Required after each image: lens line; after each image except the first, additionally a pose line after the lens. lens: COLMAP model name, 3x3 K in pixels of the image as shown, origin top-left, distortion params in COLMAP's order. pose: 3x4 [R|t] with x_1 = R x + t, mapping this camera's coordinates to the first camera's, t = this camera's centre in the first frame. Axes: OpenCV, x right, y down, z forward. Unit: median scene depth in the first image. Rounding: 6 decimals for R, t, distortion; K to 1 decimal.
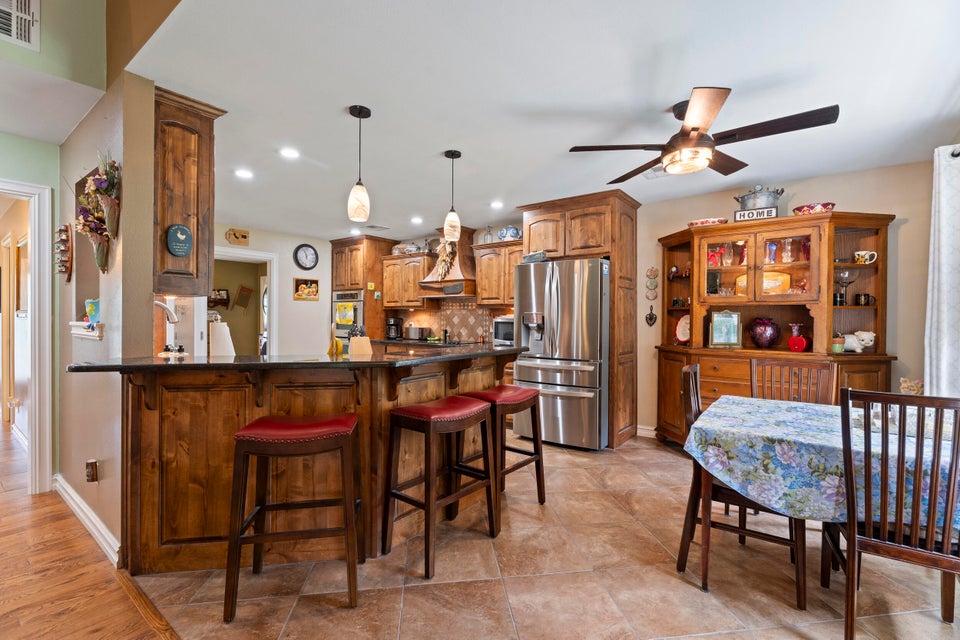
lens RADIAL K [[428.8, 0, 483.8], [0, 428.8, 321.2], [0, 0, 1]] dist [0.002033, -0.001624]
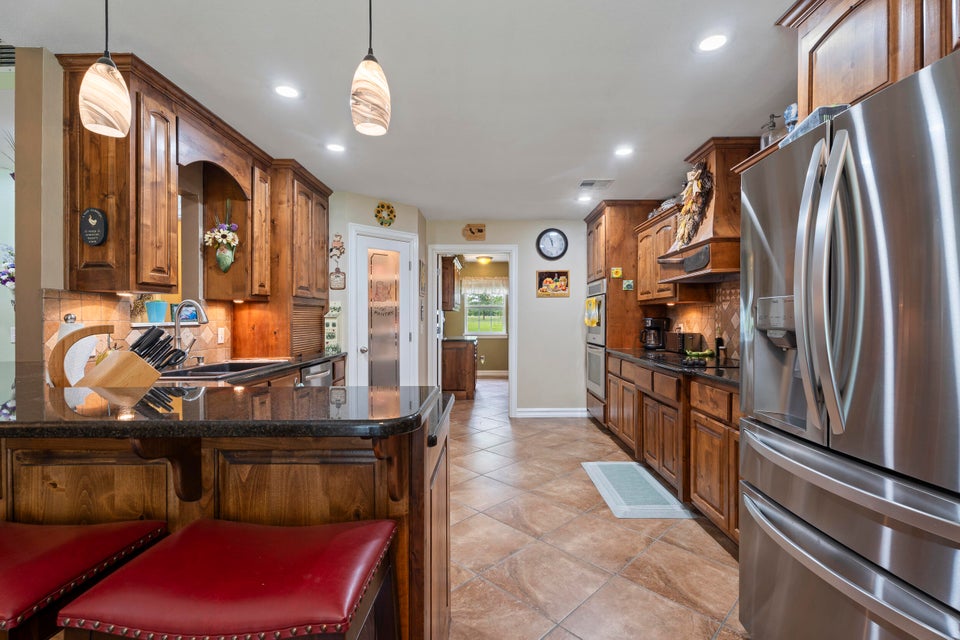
lens RADIAL K [[428.8, 0, 492.9], [0, 428.8, 318.0], [0, 0, 1]] dist [0.002033, -0.001624]
pose [[0.608679, -0.007229, -0.793384, 0.167799], [-0.001068, 0.999950, -0.009931, -0.000078], [0.793416, 0.006892, 0.608641, 0.418474]]
